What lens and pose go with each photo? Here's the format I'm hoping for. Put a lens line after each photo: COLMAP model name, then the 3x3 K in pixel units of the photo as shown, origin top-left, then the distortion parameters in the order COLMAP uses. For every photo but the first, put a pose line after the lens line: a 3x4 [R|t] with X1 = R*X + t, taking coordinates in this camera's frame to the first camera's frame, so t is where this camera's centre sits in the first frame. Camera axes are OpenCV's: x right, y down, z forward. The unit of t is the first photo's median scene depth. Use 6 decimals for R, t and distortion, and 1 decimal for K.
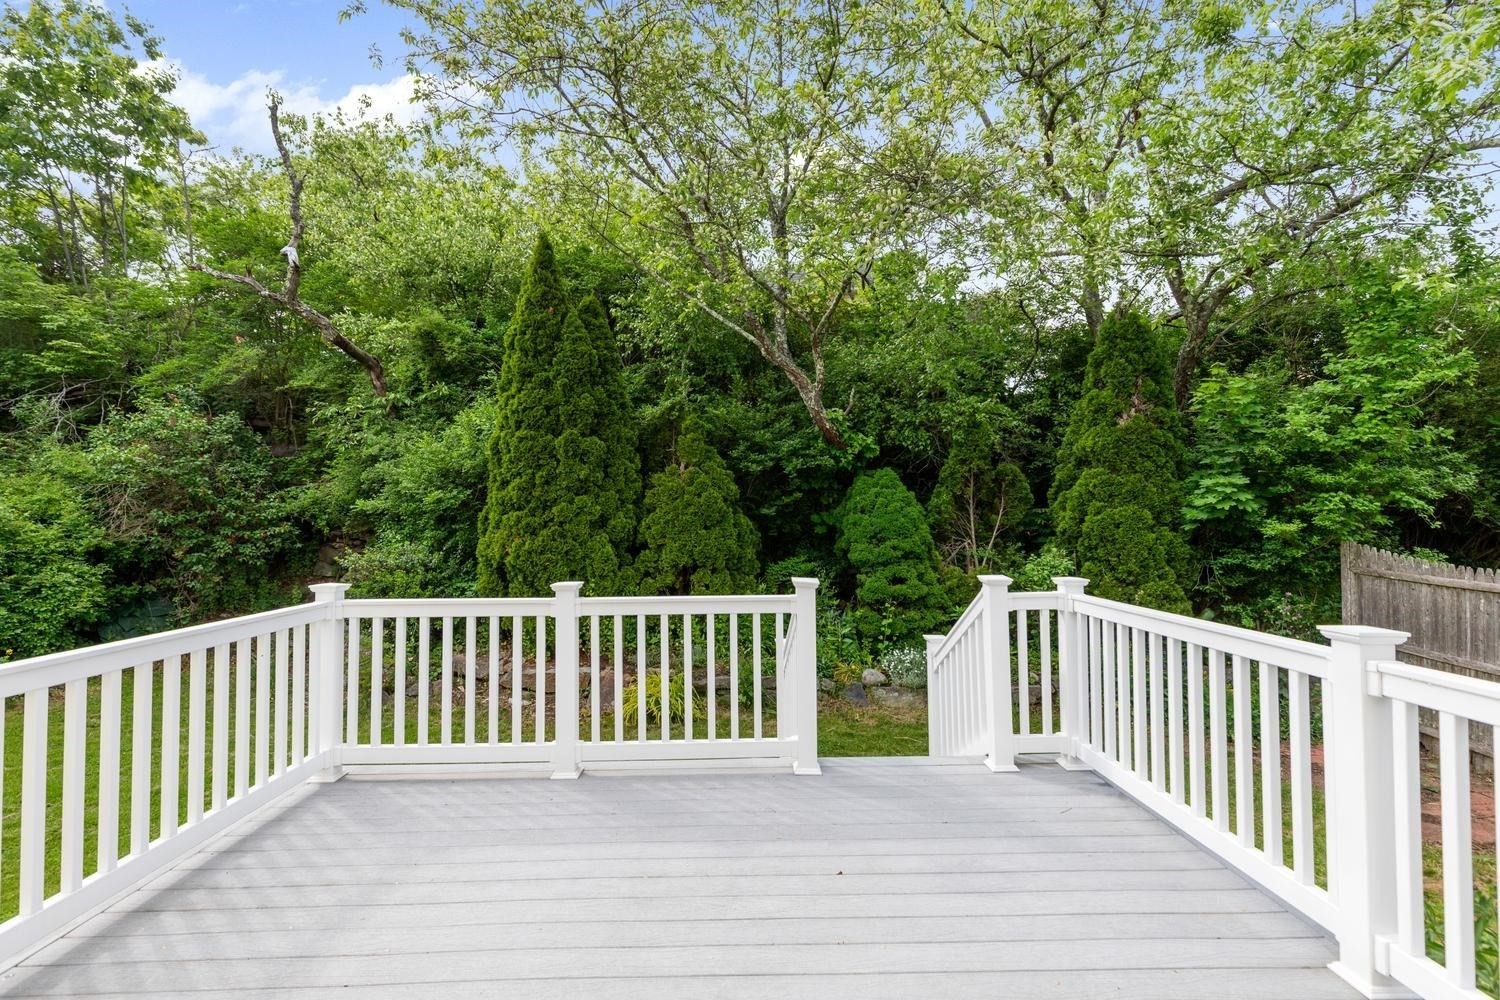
lens RADIAL K [[673.3, 0, 748.9], [0, 673.3, 501.9], [0, 0, 1]] dist [0.007538, -0.000857]
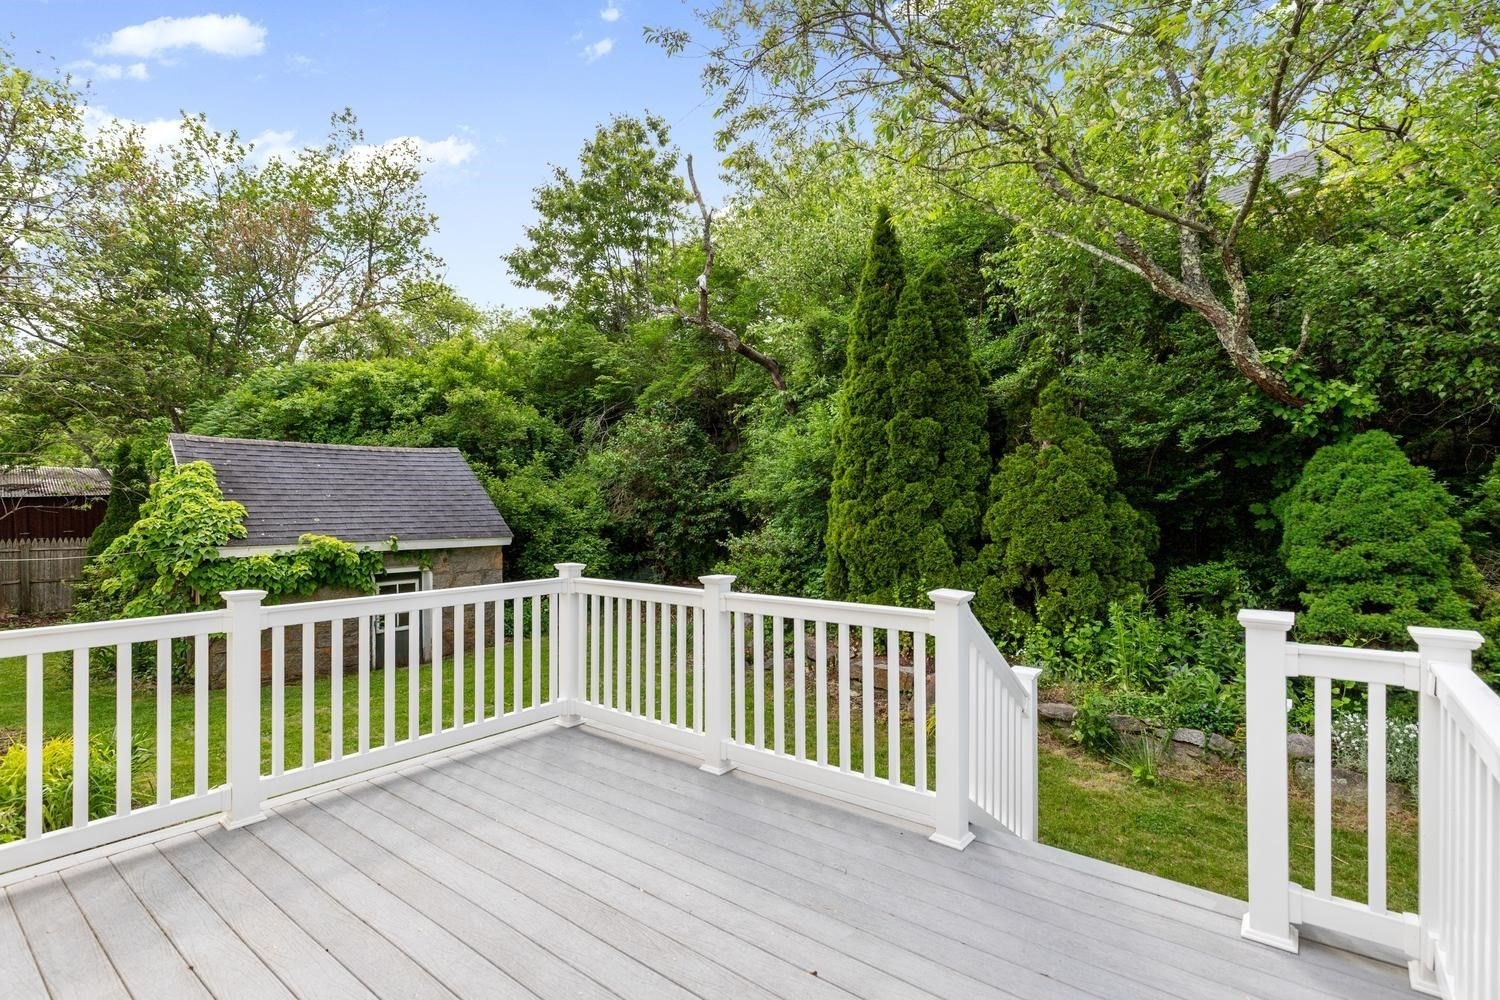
lens RADIAL K [[700.3, 0, 747.5], [0, 700.3, 511.7], [0, 0, 1]] dist [0.015600, -0.000491]
pose [[0.773640, 0.009028, -0.633562, 0.175172], [0.013360, 0.999444, 0.030556, -0.001667], [0.633485, -0.032104, 0.773089, 0.102840]]
